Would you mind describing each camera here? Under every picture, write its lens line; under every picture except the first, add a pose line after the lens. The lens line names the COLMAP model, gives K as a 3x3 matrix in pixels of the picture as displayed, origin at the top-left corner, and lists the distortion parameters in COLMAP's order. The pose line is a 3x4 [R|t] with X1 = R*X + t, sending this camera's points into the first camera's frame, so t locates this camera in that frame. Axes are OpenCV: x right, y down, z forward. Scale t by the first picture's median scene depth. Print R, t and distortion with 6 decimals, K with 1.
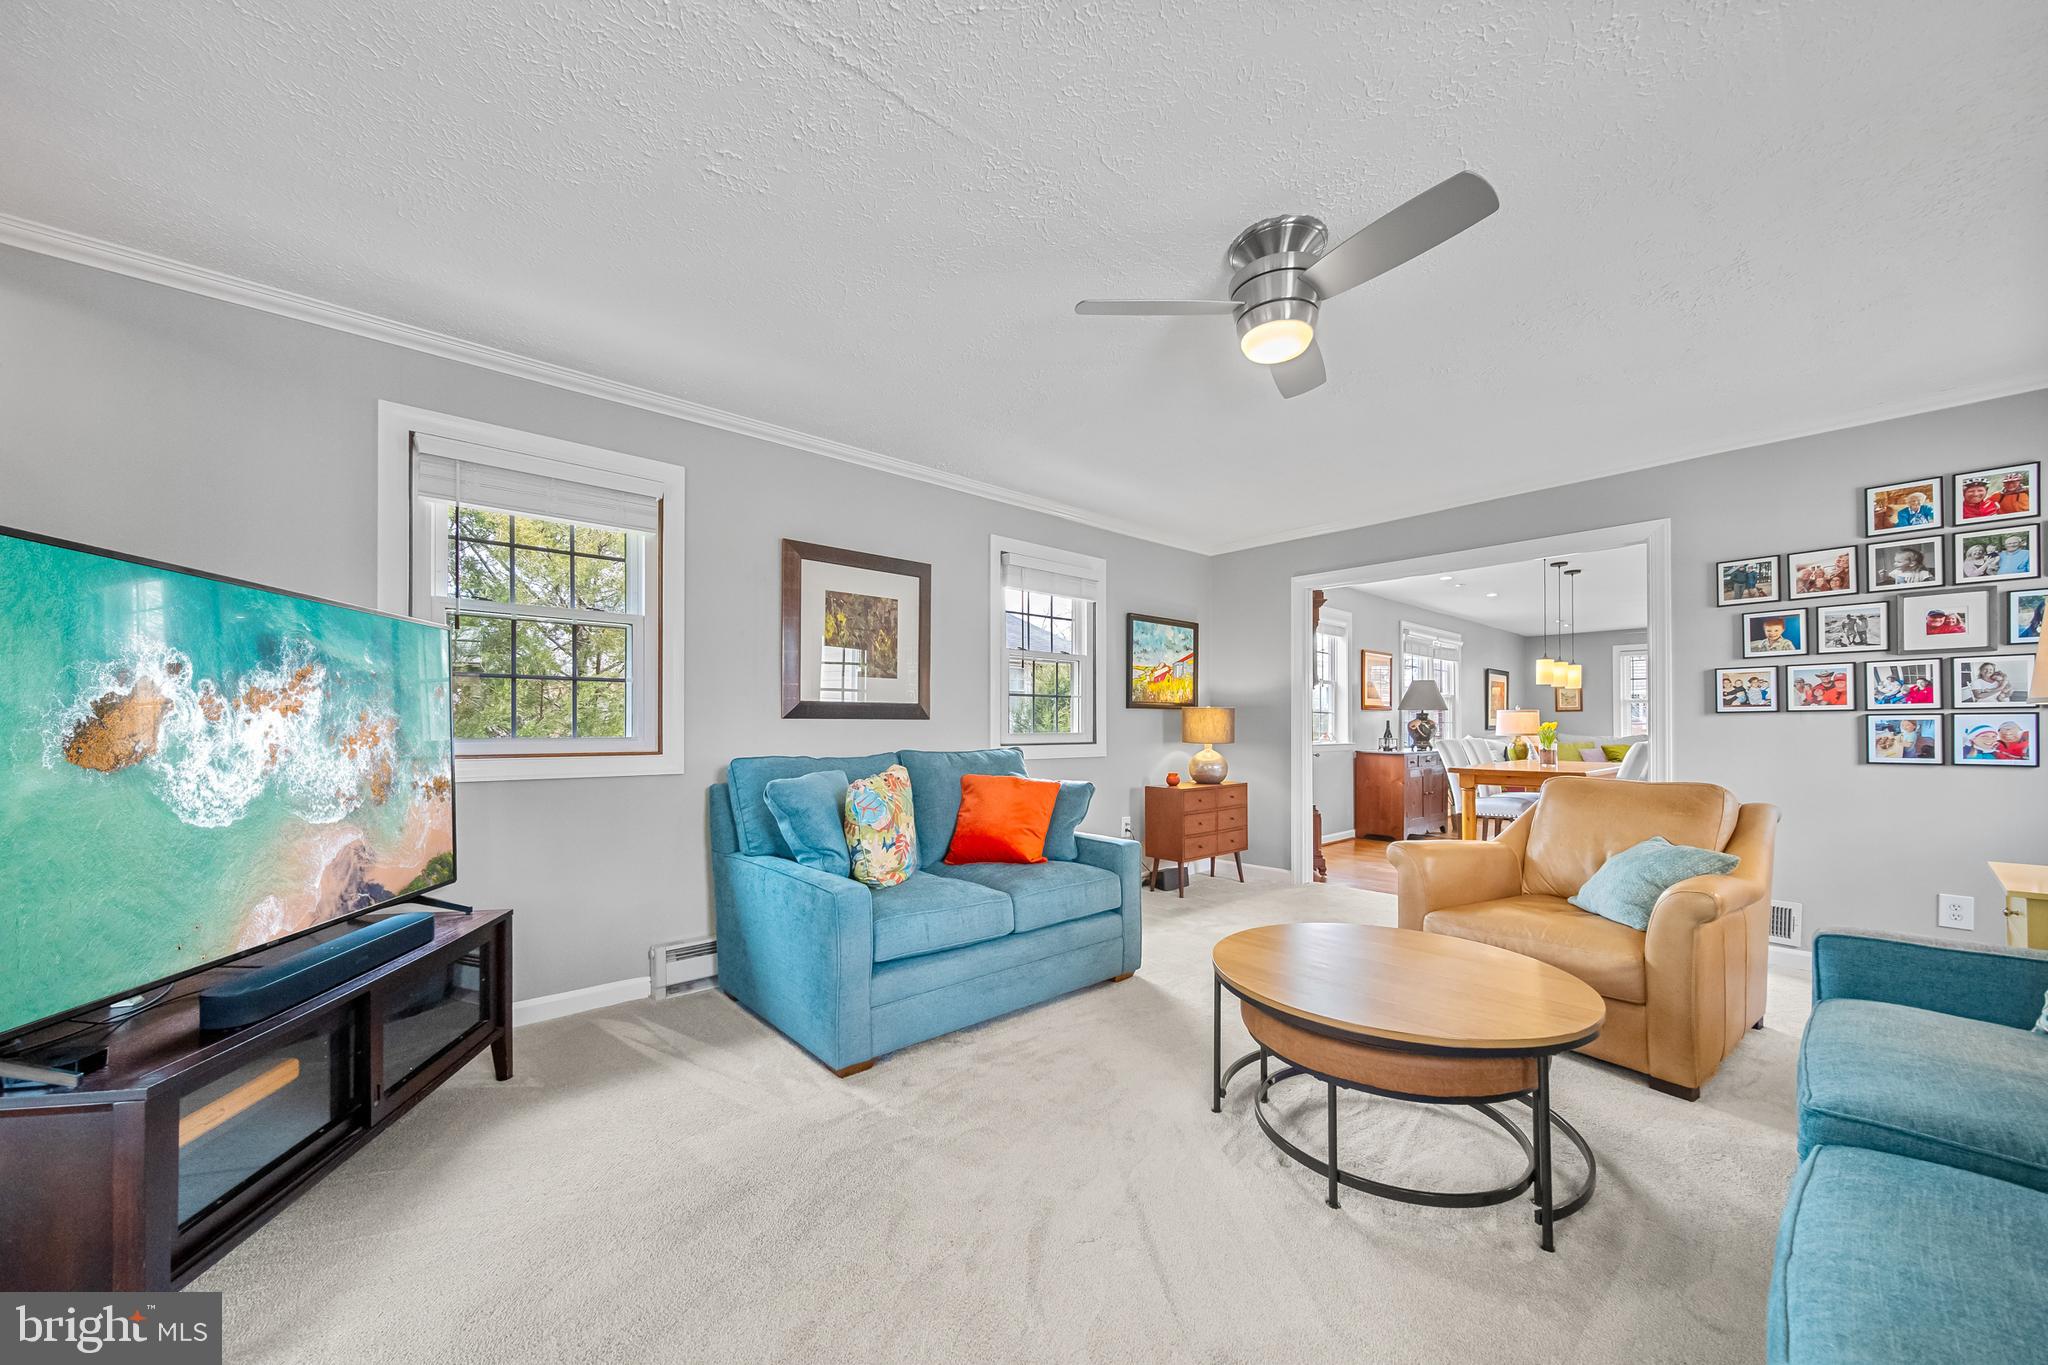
lens RADIAL K [[732.1, 0, 997.8], [0, 732.1, 719.3], [0, 0, 1]] dist [0.000188, -0.000951]
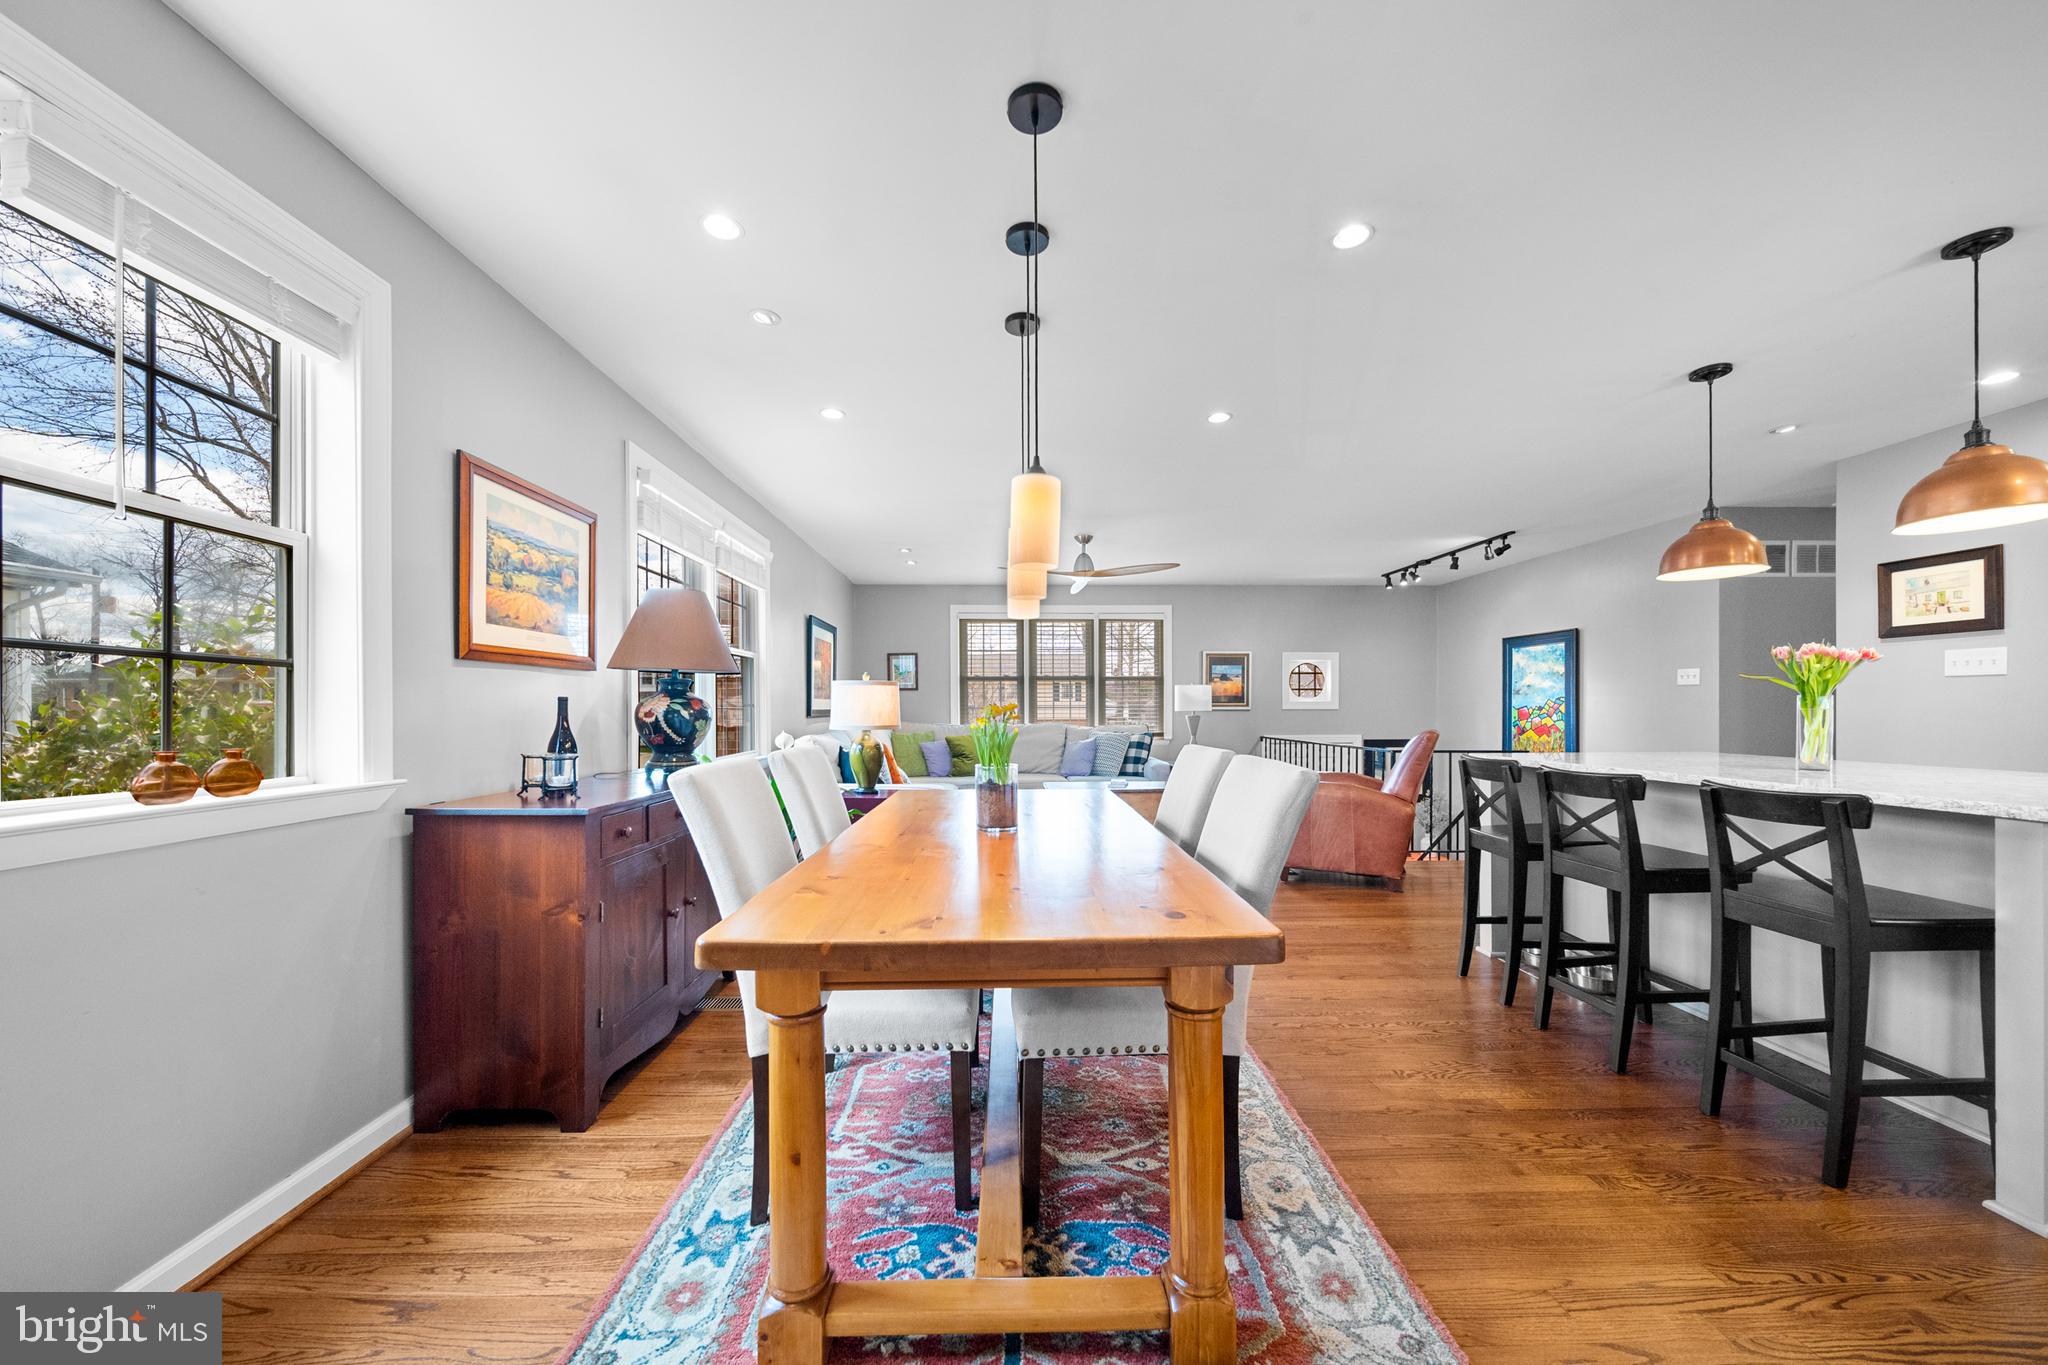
lens RADIAL K [[732.1, 0, 1024.6], [0, 732.1, 713.3], [0, 0, 1]] dist [0.000188, -0.000951]
pose [[0.628643, -0.008199, 0.777651, 1.002665], [-0.004123, 0.999895, 0.013875, 0.006971], [-0.777683, -0.011929, 0.628543, 1.560603]]
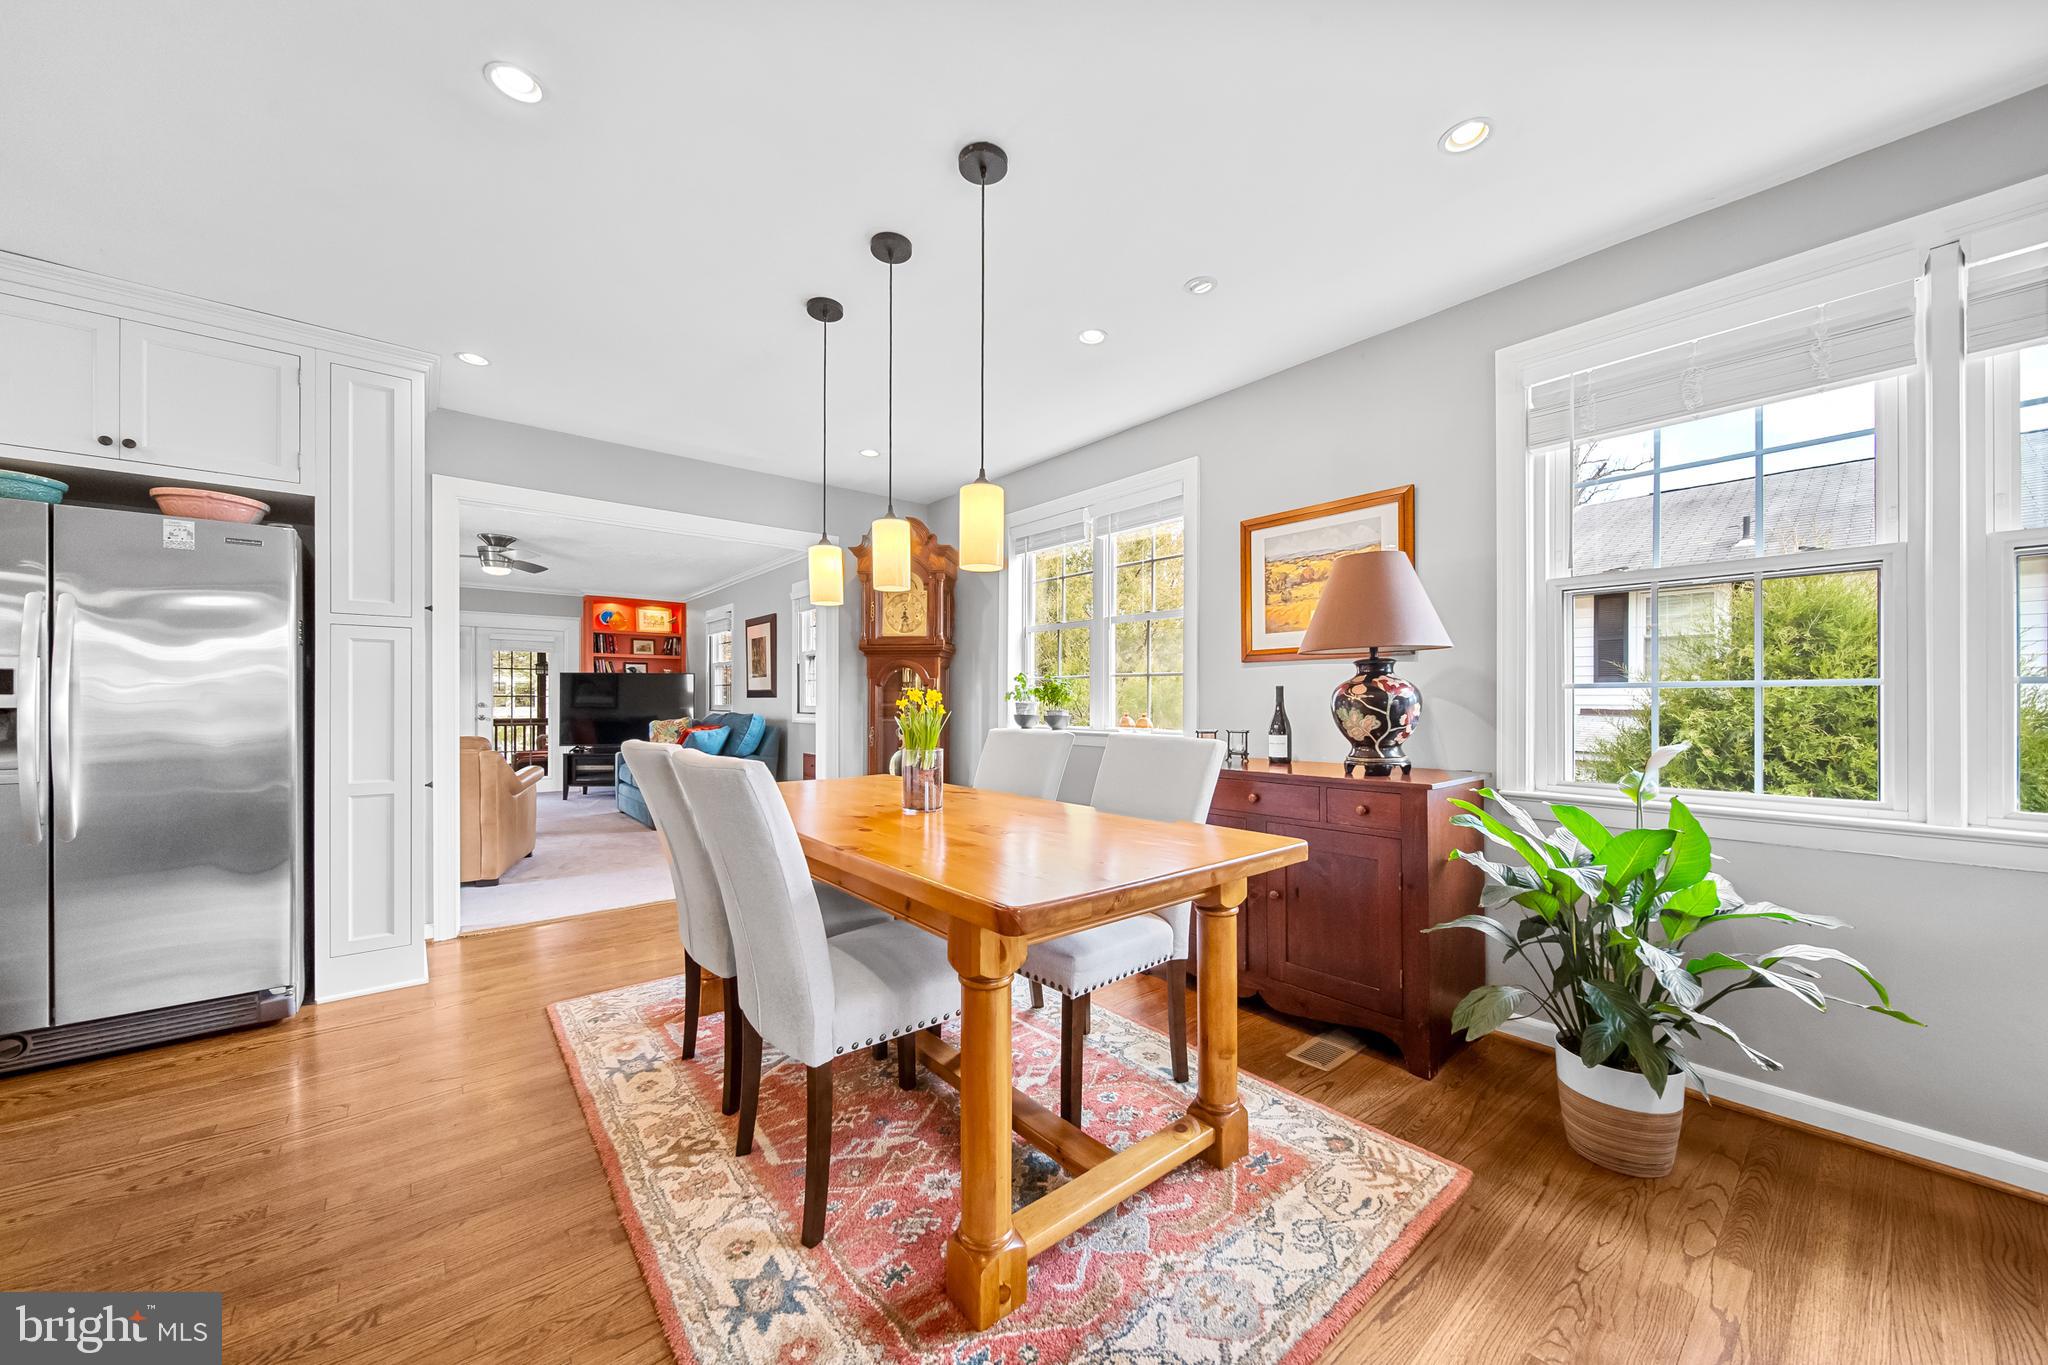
lens RADIAL K [[732.1, 0, 1040.5], [0, 732.1, 702.8], [0, 0, 1]] dist [0.000188, -0.000951]
pose [[0.005586, 0.003105, -0.999980, 2.253869], [0.010923, 0.999935, 0.003166, 0.018197], [0.999925, -0.010940, 0.005552, 2.129736]]
